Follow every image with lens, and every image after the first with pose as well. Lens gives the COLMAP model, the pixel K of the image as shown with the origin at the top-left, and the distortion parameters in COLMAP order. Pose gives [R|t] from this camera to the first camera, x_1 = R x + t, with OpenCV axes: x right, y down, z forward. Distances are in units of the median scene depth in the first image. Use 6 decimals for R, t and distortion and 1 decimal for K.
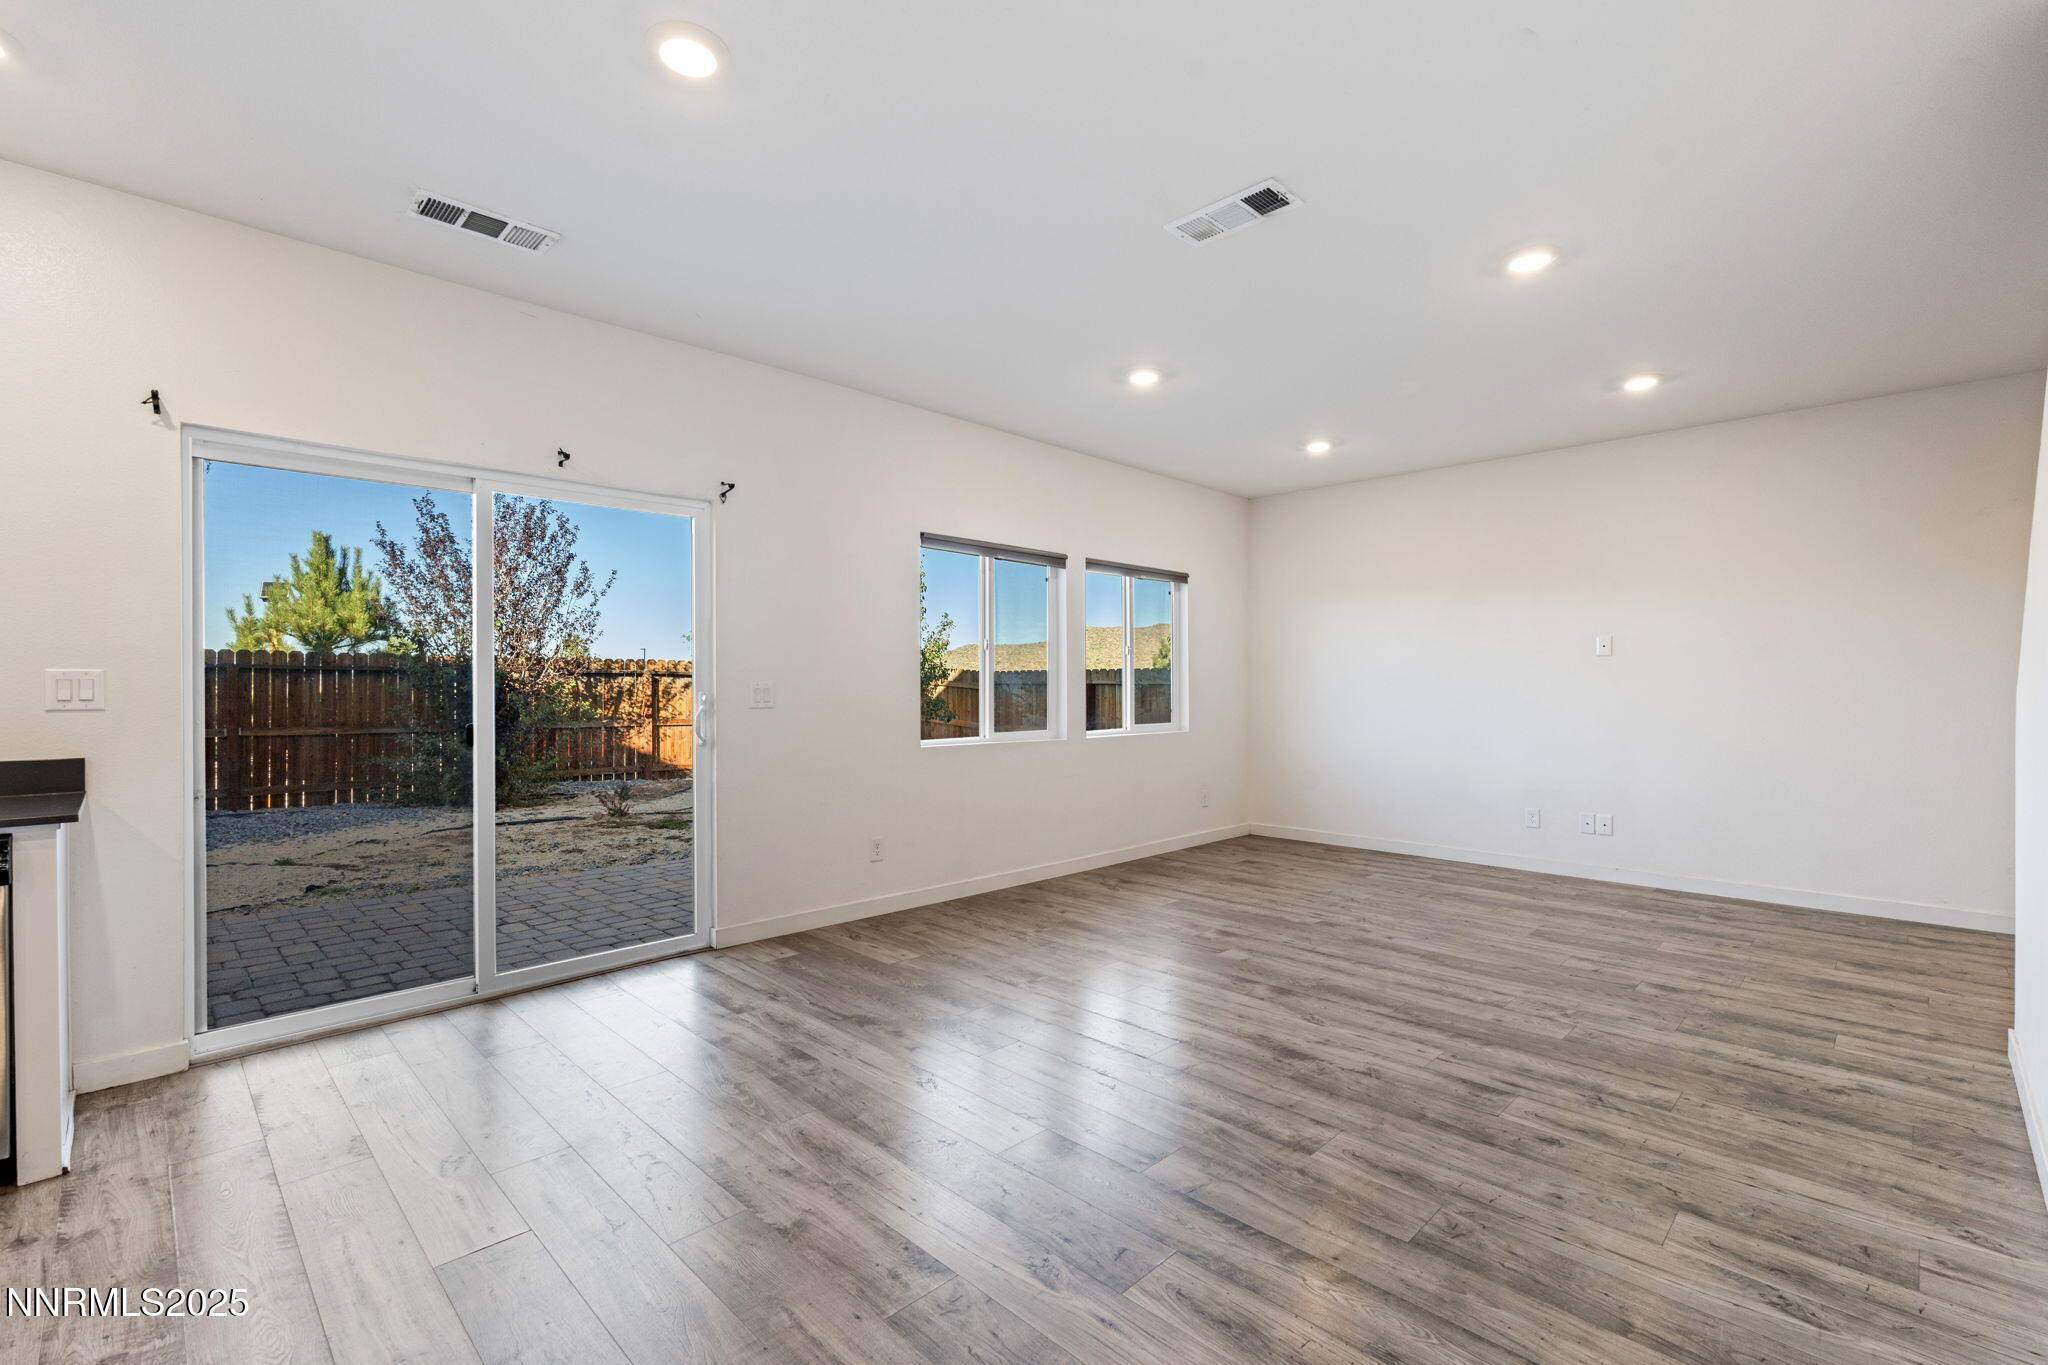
lens RADIAL K [[894.9, 0, 1016.3], [0, 894.9, 698.2], [0, 0, 1]] dist [0.001108, 0.001901]
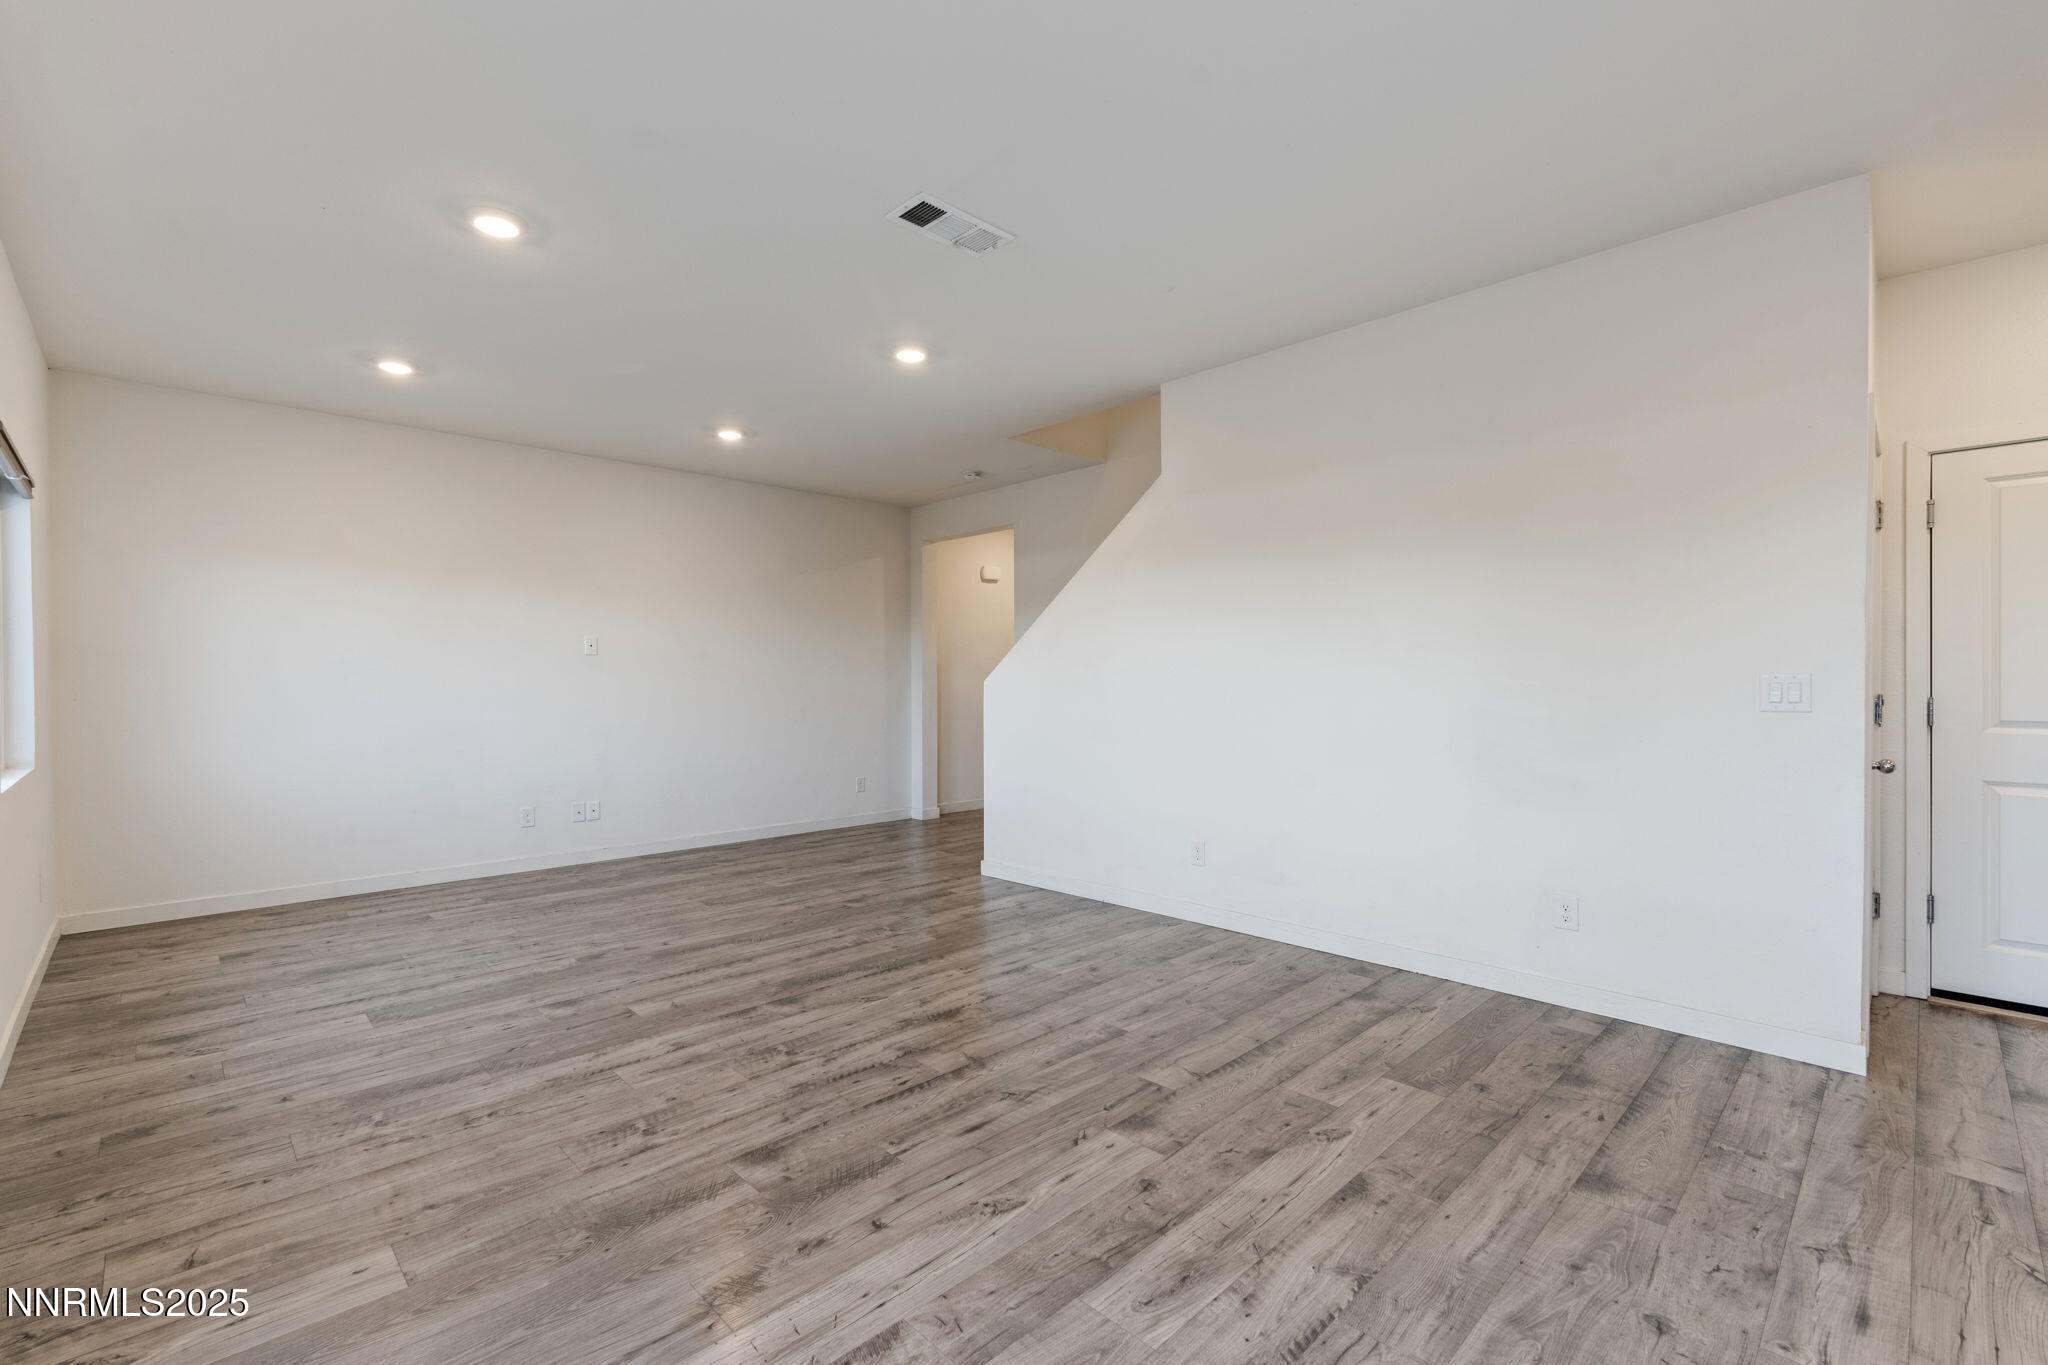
lens RADIAL K [[877.7, 0, 1031.3], [0, 877.7, 687.3], [0, 0, 1]] dist [-0.002915, -0.001149]
pose [[0.021826, -0.007521, 0.999733, -0.643253], [0.020553, 0.999764, 0.007072, -0.006881], [-0.999550, 0.020393, 0.021976, 0.735014]]
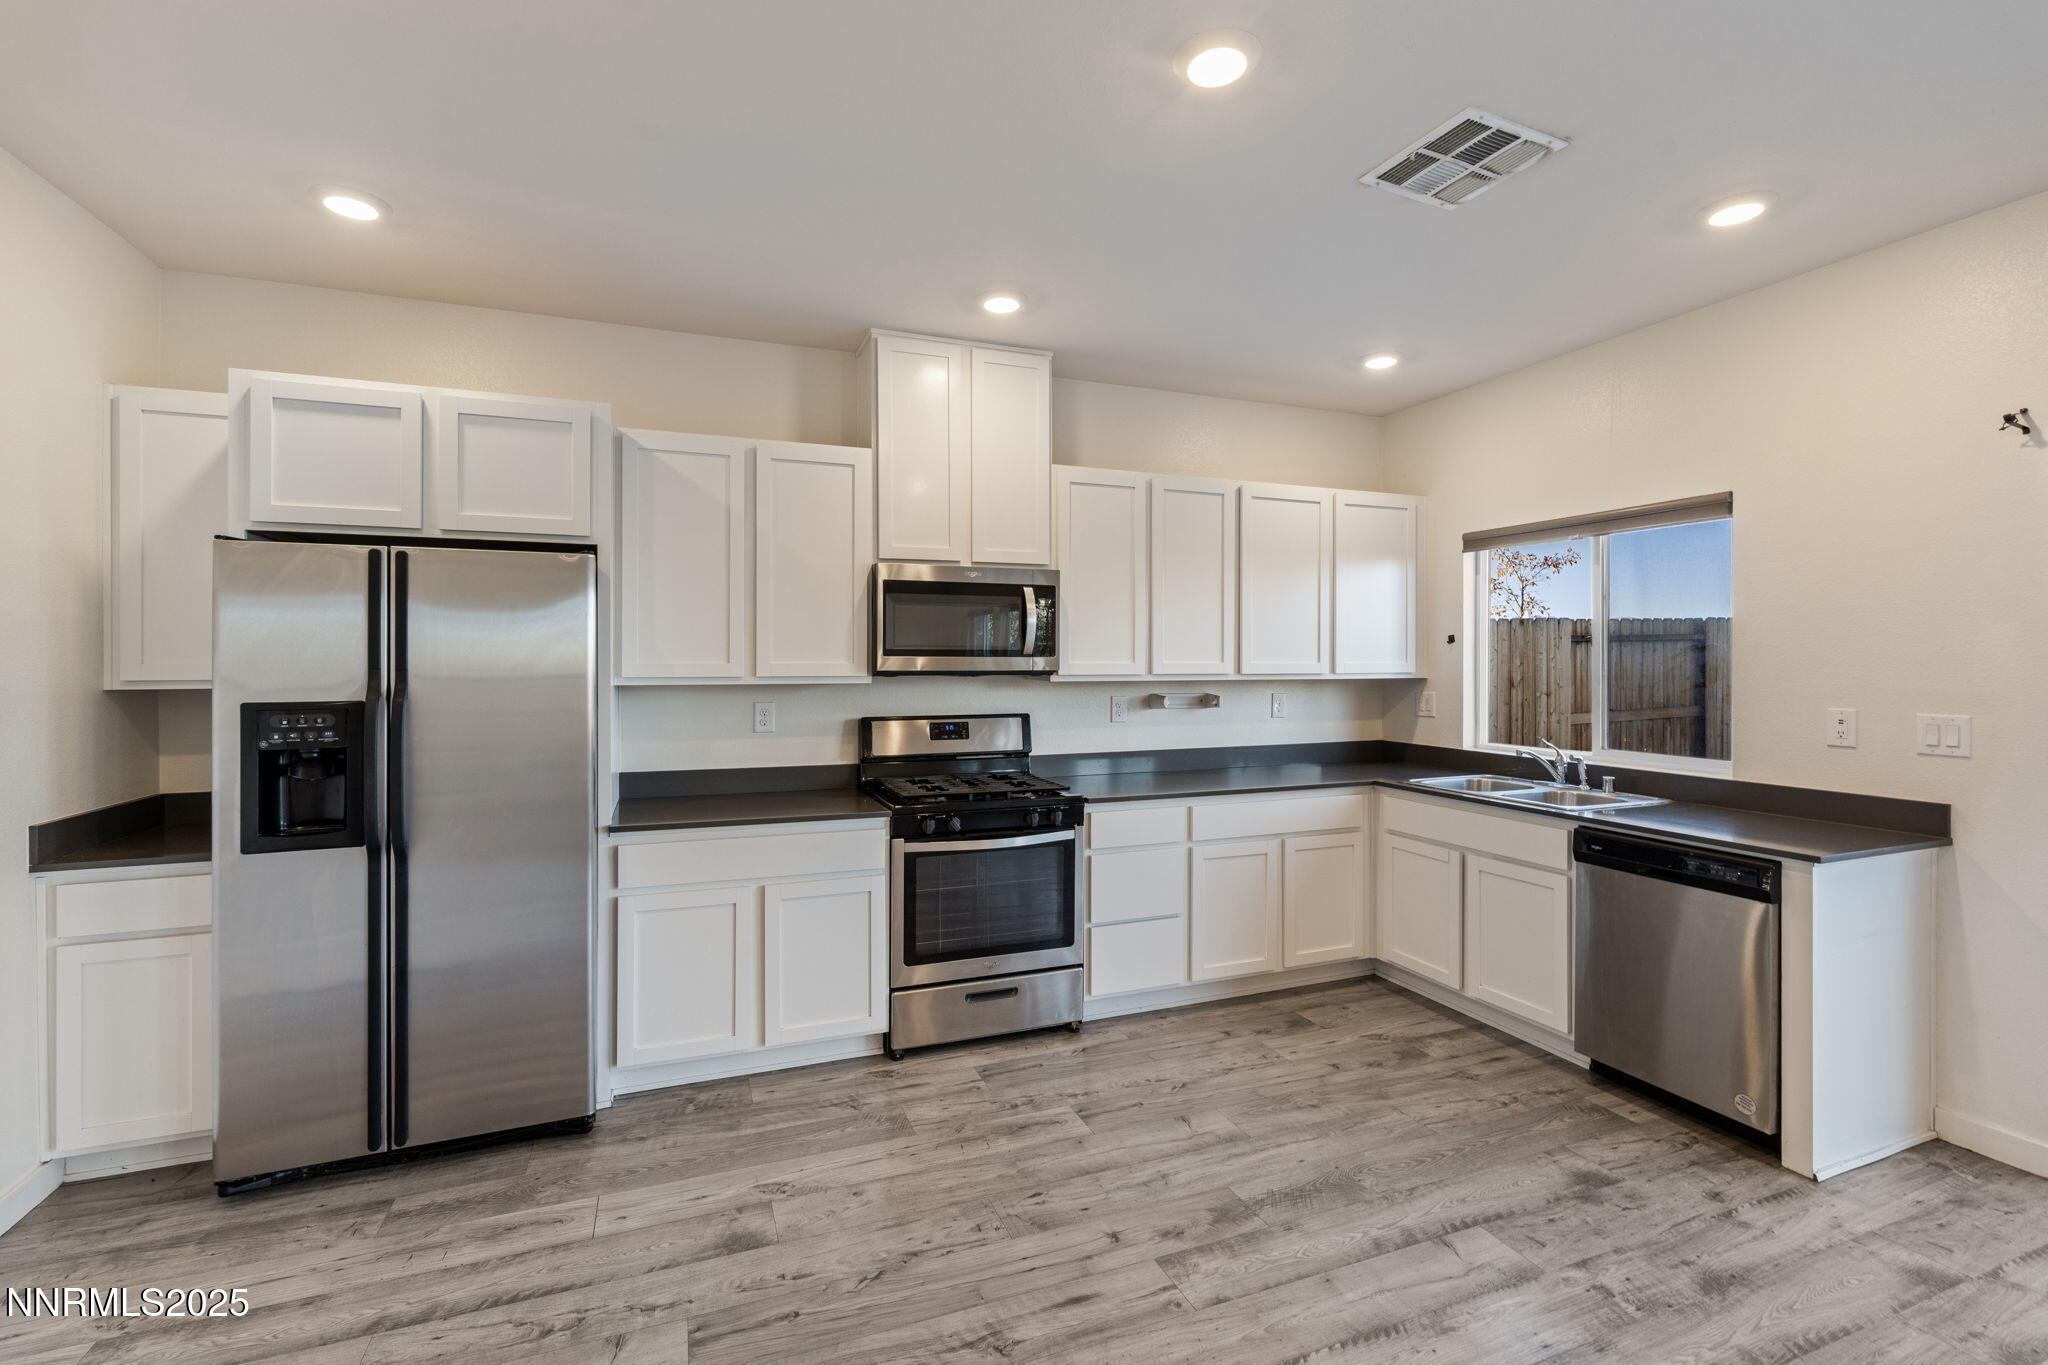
lens RADIAL K [[924.2, 0, 1041.8], [0, 924.2, 656.8], [0, 0, 1]] dist [-0.010841, 0.003764]
pose [[-0.403641, 0.000682, -0.914917, 0.223664], [-0.013473, 0.999887, 0.006689, -0.067541], [0.914818, 0.015026, -0.403586, 0.366549]]
